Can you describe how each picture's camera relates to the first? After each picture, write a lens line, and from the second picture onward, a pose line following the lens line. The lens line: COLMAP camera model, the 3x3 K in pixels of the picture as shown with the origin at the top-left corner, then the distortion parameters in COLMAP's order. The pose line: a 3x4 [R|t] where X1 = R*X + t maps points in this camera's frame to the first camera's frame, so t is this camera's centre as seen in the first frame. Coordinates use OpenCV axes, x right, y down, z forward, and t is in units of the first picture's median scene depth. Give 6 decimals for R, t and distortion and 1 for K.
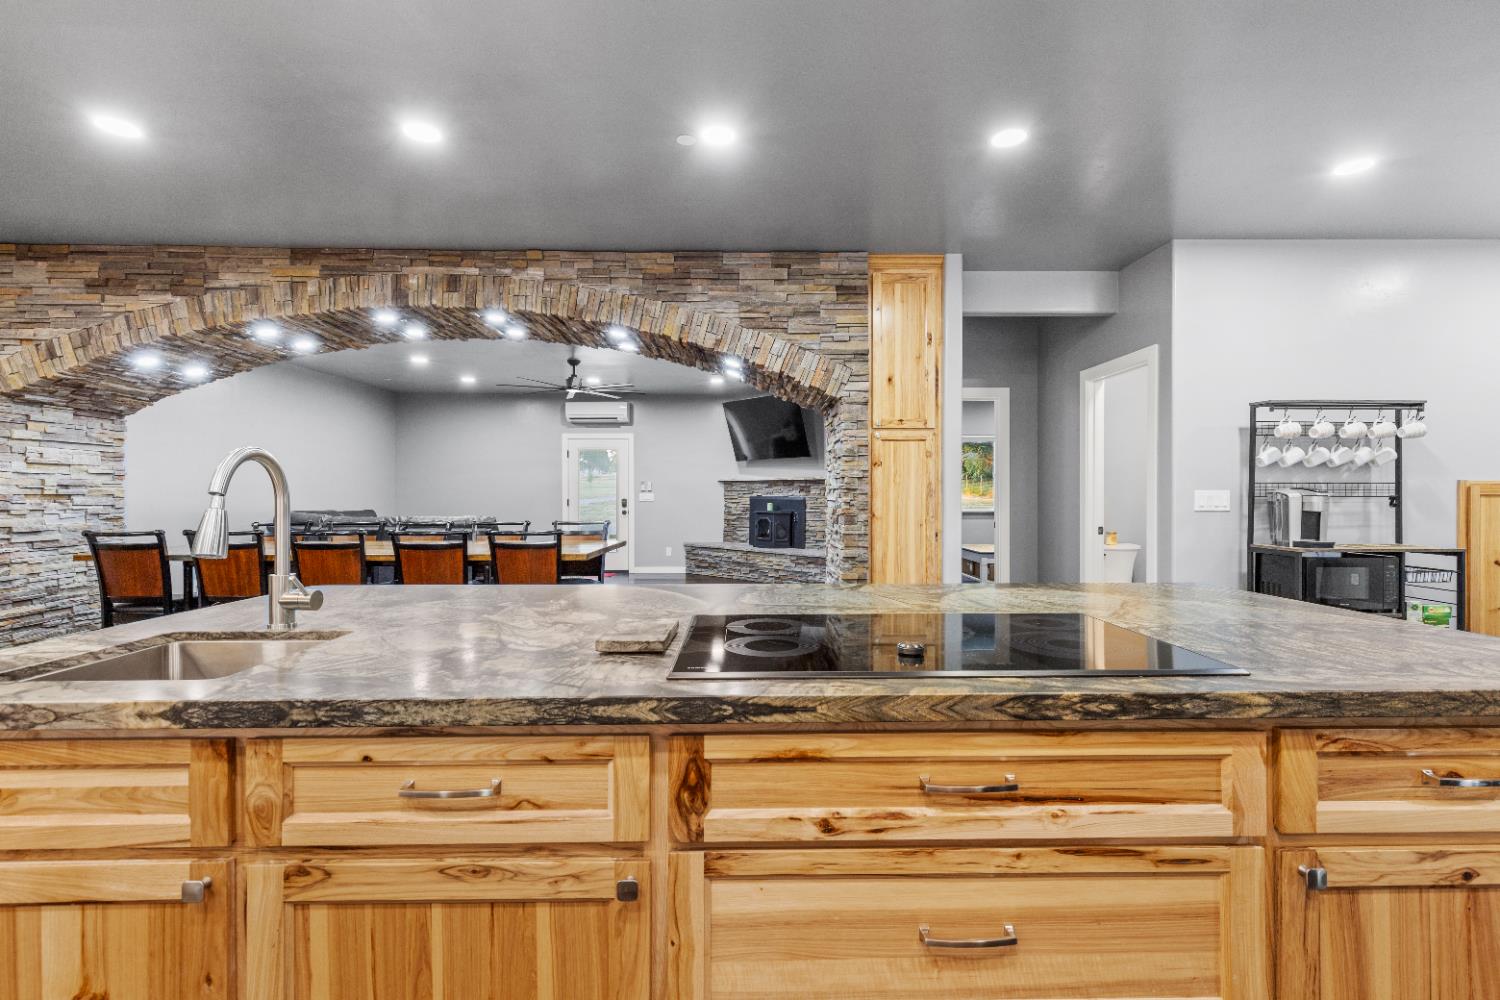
lens RADIAL K [[679.7, 0, 750.0], [0, 679.7, 503.3], [0, 0, 1]] dist [0.015891, -0.000918]
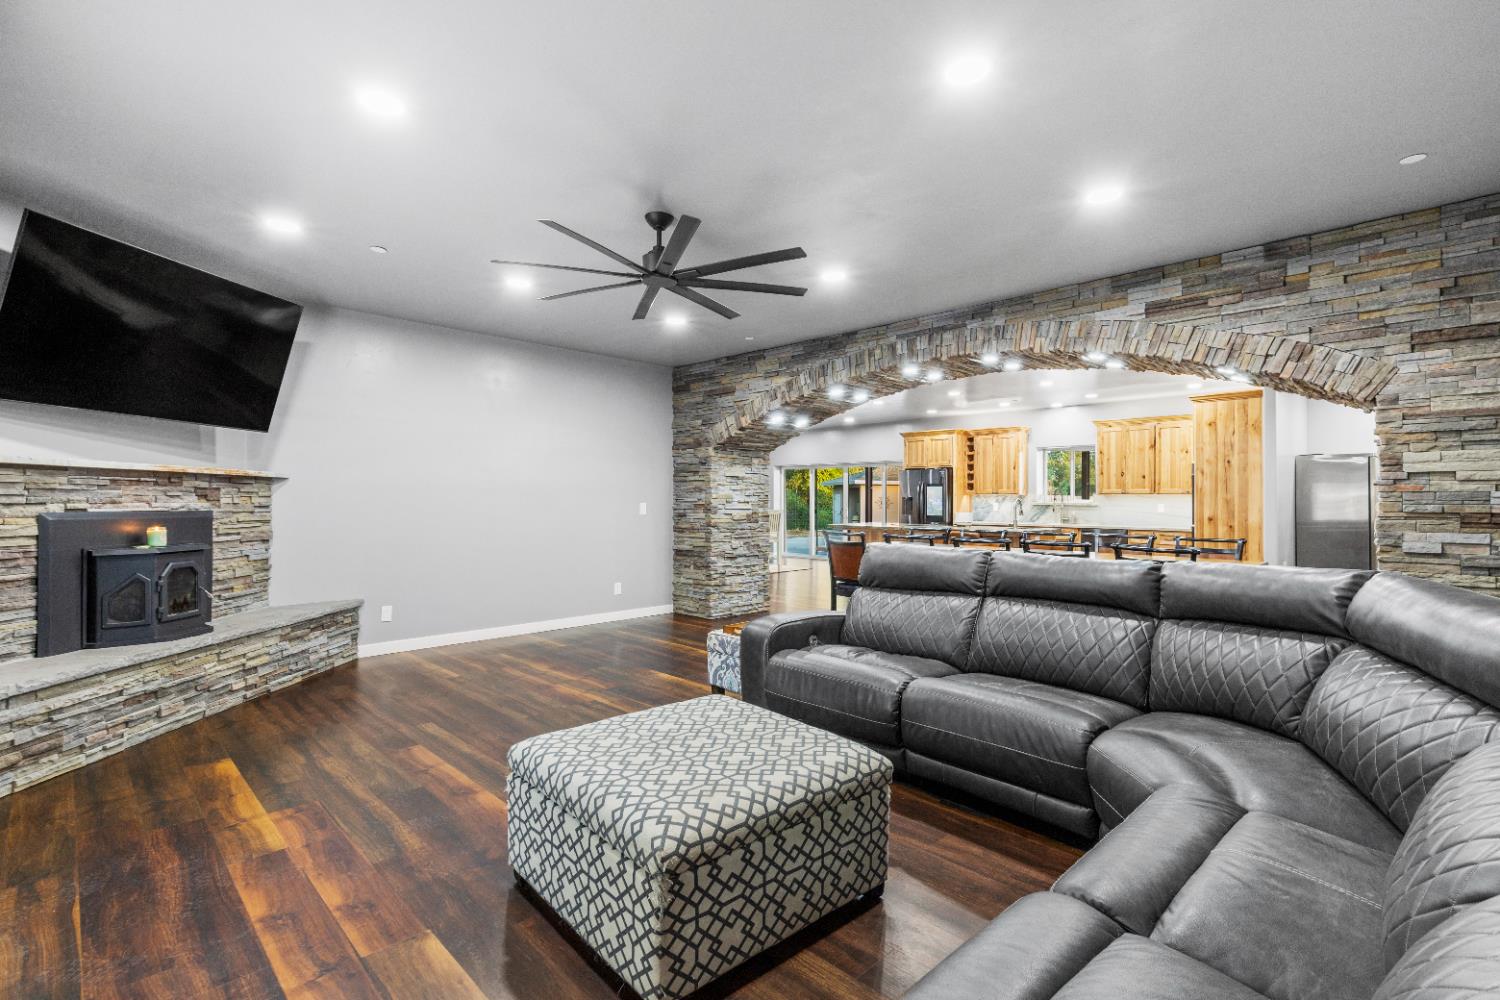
lens RADIAL K [[679.7, 0, 750.0], [0, 679.7, 503.3], [0, 0, 1]] dist [0.015891, -0.000918]
pose [[-0.694900, -0.003184, 0.719099, -1.125386], [0.006593, 0.999920, 0.010798, -0.037803], [-0.719076, 0.012245, -0.694824, 2.310588]]
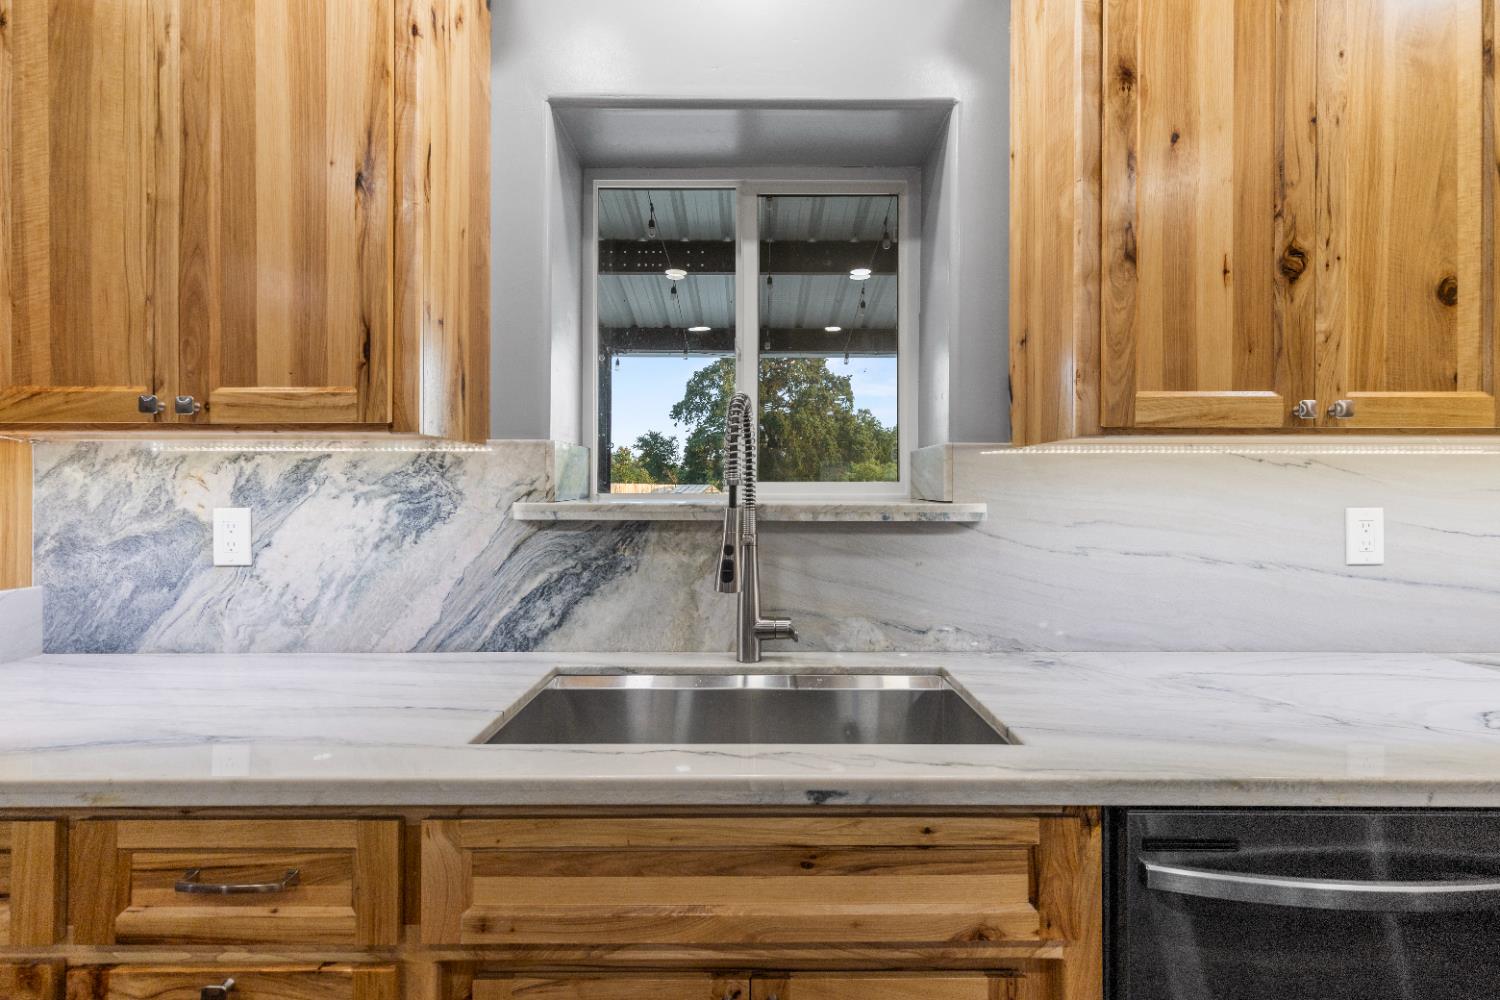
lens RADIAL K [[676.4, 0, 754.3], [0, 676.4, 488.1], [0, 0, 1]] dist [0.002271, 0.000261]
pose [[-0.999948, 0.001987, 0.010026, -0.139787], [0.002100, 0.999934, 0.011286, -0.017221], [-0.010003, 0.011306, -0.999886, 0.102879]]
